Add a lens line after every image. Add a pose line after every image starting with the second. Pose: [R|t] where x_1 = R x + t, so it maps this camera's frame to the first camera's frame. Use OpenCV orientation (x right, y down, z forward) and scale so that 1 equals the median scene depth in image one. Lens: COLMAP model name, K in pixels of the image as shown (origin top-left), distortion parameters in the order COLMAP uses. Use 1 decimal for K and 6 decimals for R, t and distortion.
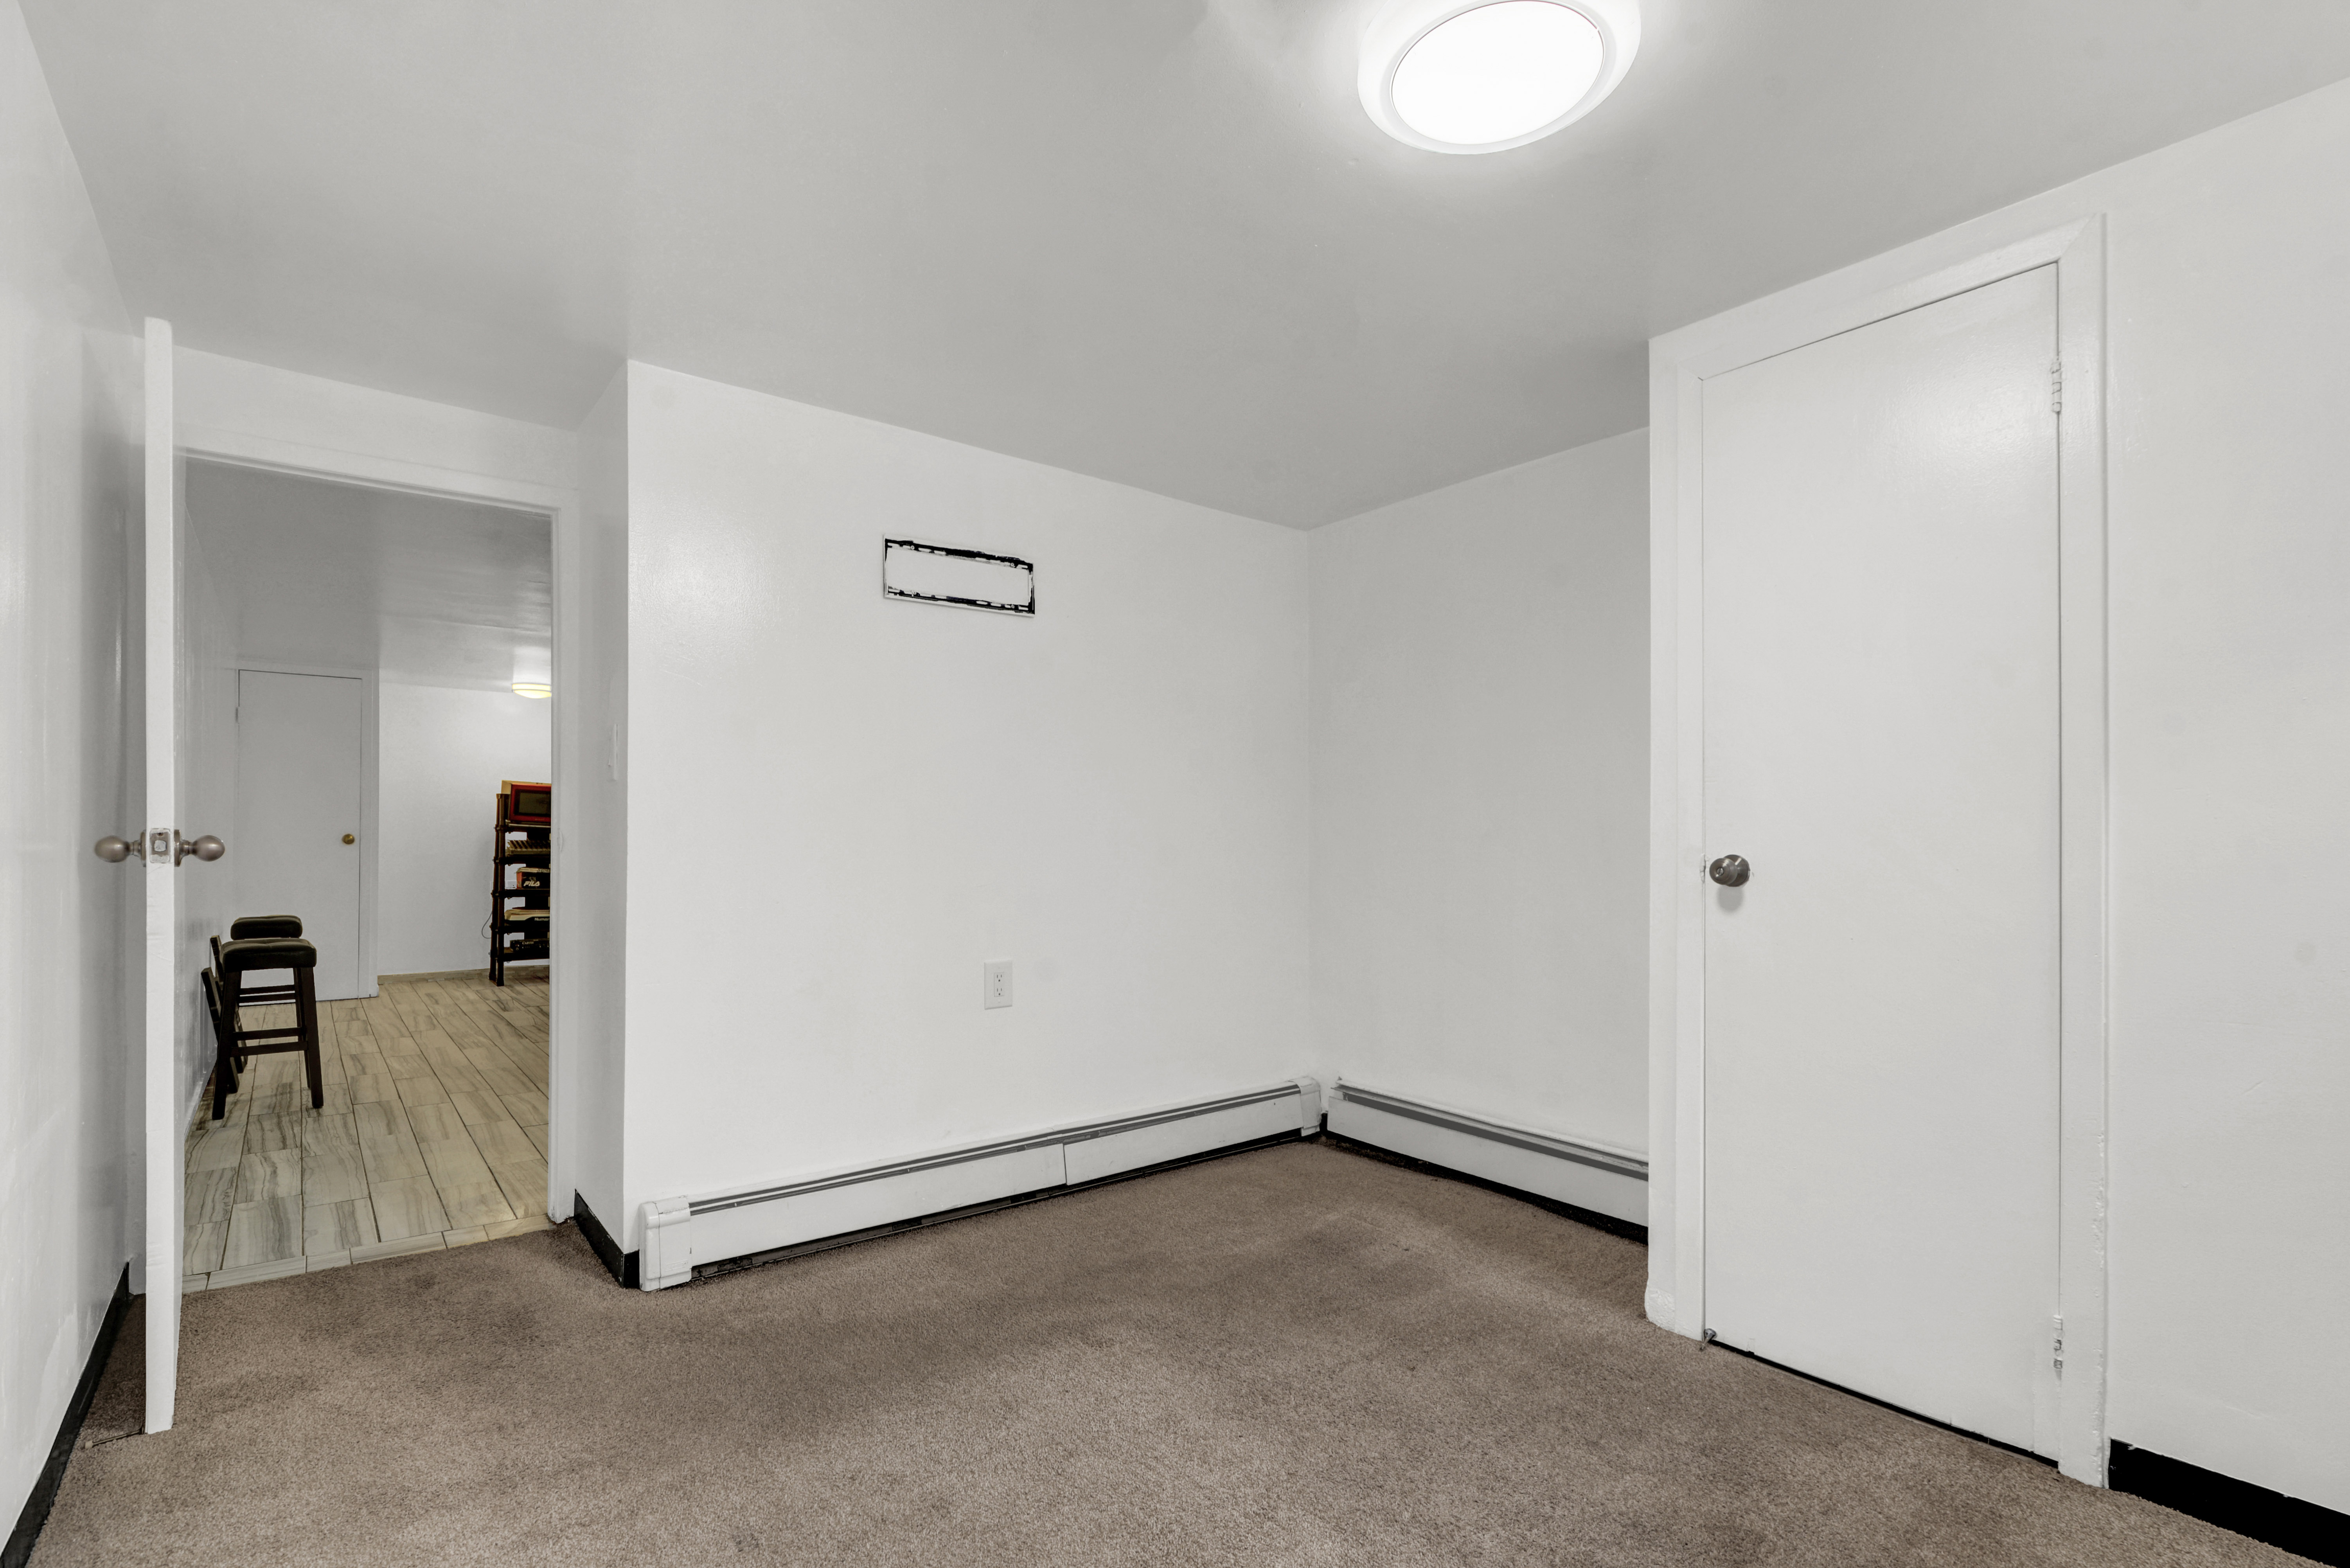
lens RADIAL K [[1133.5, 0, 1170.2], [0, 1133.5, 840.0], [0, 0, 1]] dist [-0.001617, -0.000245]
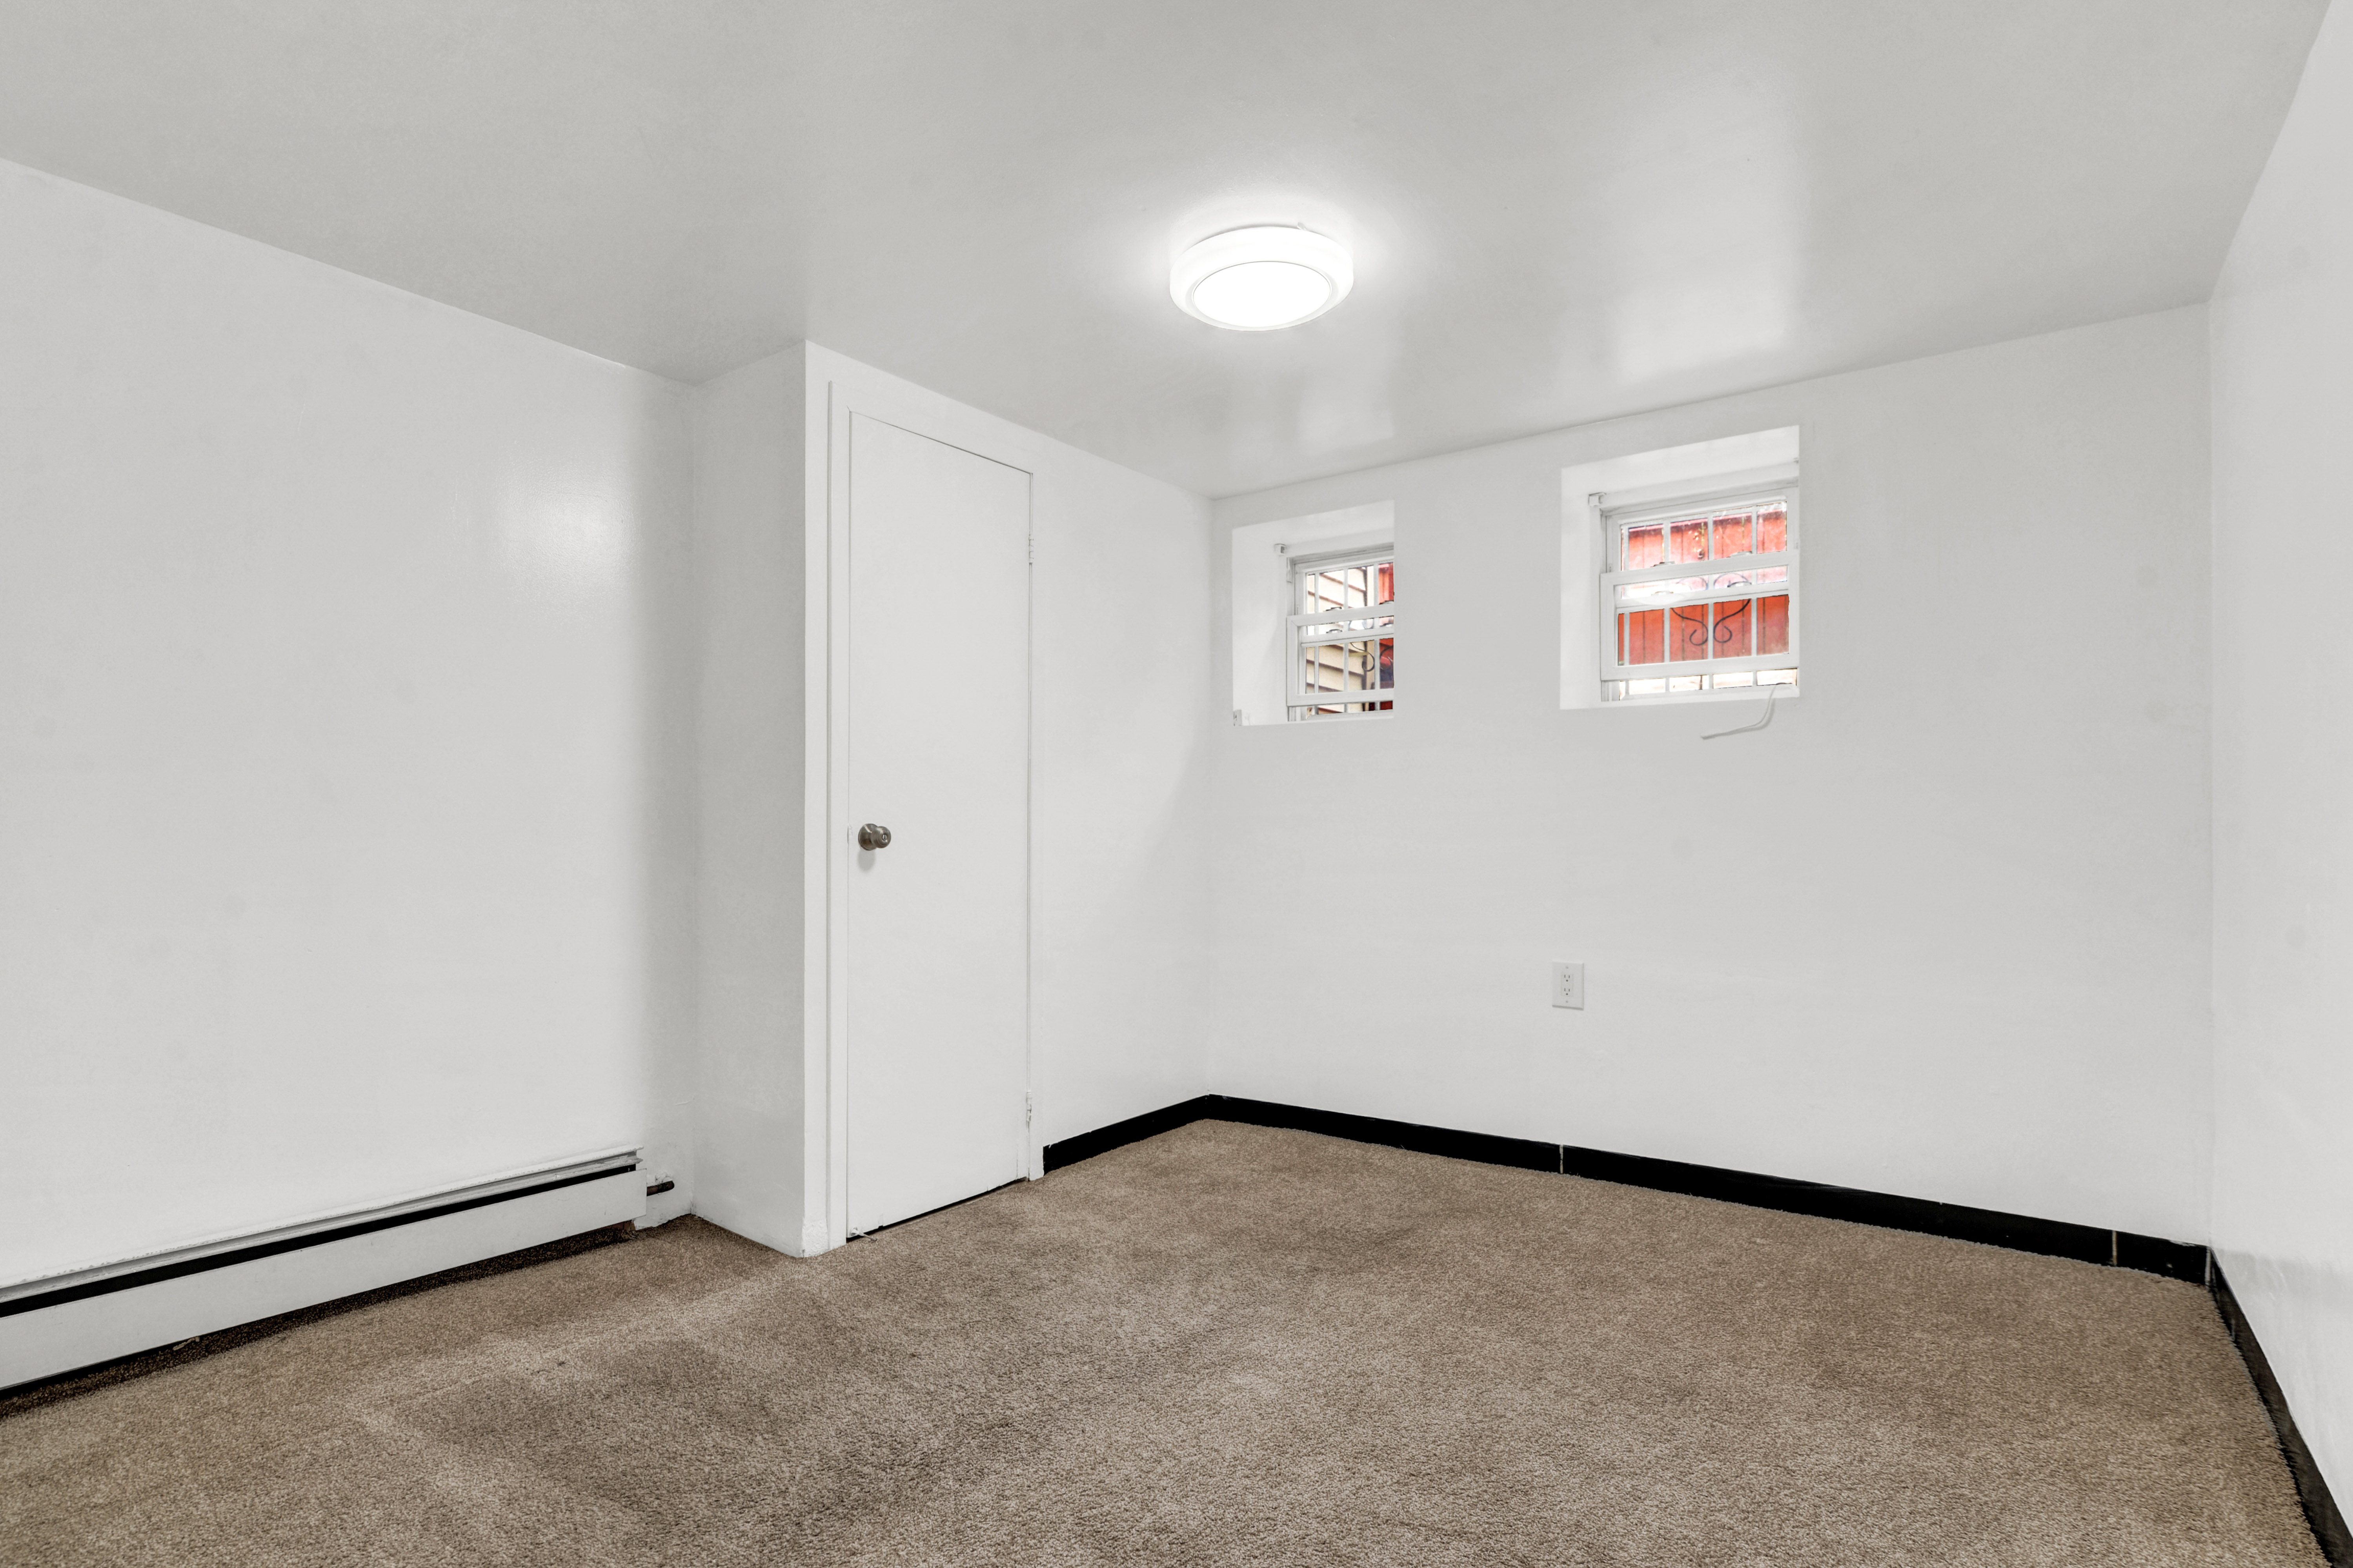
lens RADIAL K [[1134.9, 0, 1171.7], [0, 1134.9, 840.1], [0, 0, 1]] dist [-0.001617, -0.000245]
pose [[-0.291492, -0.003469, 0.956567, -0.721142], [-0.005004, 0.999985, 0.002101, 0.026089], [-0.956560, -0.004174, -0.291505, 1.005436]]
